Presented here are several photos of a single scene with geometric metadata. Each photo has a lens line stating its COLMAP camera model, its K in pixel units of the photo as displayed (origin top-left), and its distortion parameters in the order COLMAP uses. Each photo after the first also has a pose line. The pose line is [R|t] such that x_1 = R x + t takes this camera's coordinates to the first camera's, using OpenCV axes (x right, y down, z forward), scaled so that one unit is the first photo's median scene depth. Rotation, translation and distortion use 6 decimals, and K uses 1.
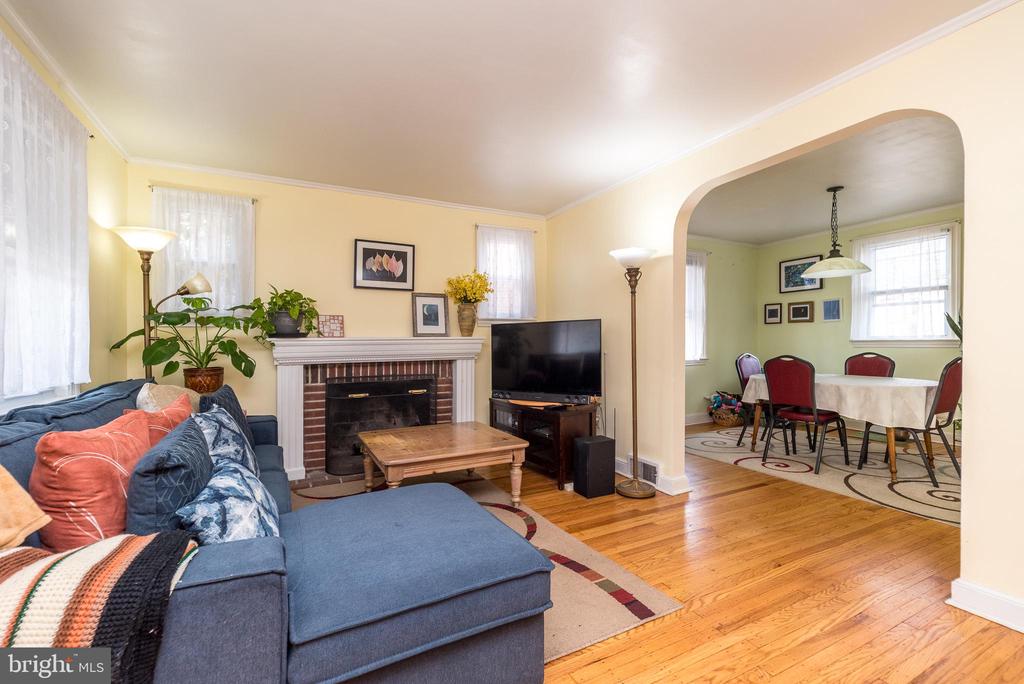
lens RADIAL K [[446.9, 0, 516.1], [0, 446.9, 341.2], [0, 0, 1]] dist [0.001153, 0.000085]
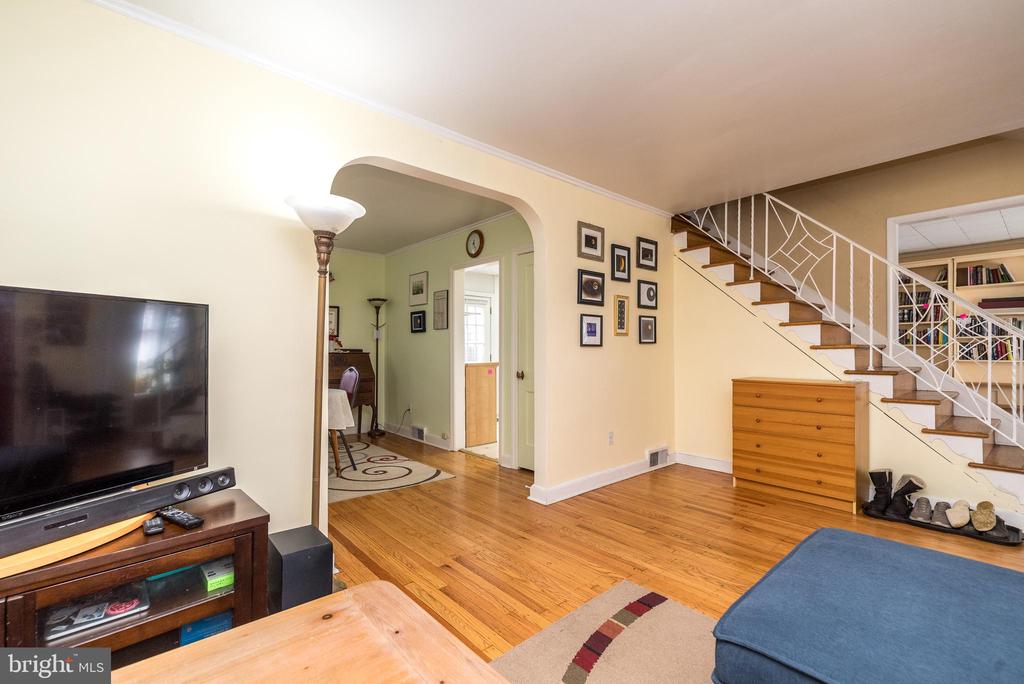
lens RADIAL K [[446.9, 0, 516.1], [0, 446.9, 341.2], [0, 0, 1]] dist [0.001153, 0.000085]
pose [[-0.231653, 0.027914, 0.972398, -0.350177], [0.004226, 0.999608, -0.027688, 0.003705], [-0.972789, -0.002305, -0.231680, 0.770459]]
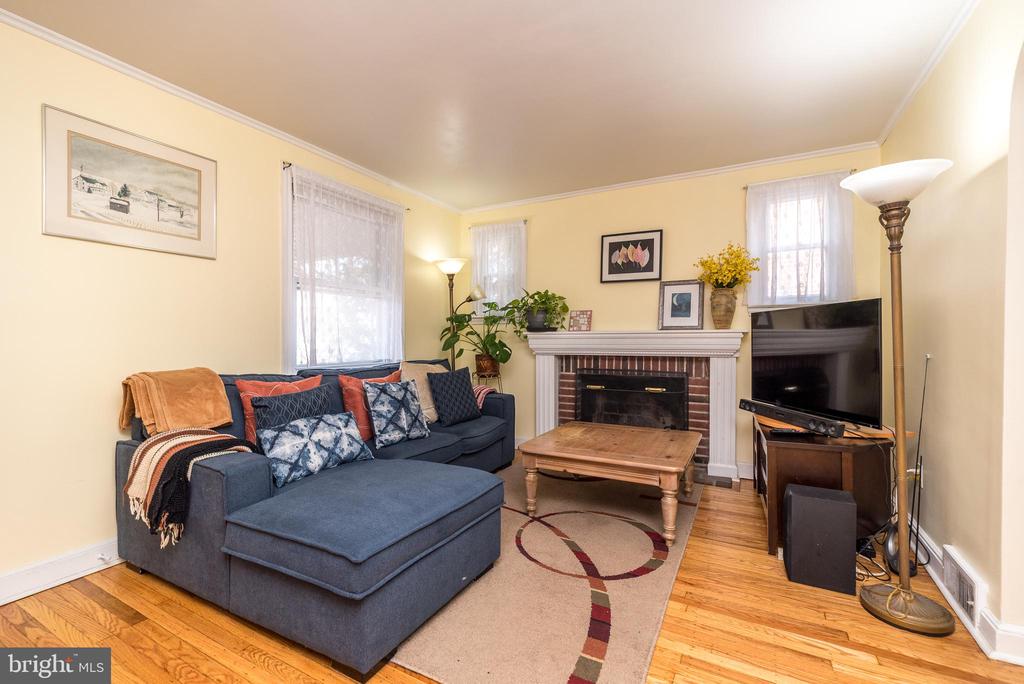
lens RADIAL K [[446.9, 0, 516.1], [0, 446.9, 341.2], [0, 0, 1]] dist [0.001153, 0.000085]
pose [[0.553930, 0.015205, -0.832425, 0.399805], [-0.000711, 0.999841, 0.017790, -0.003388], [0.832563, -0.009263, 0.553853, 0.267333]]
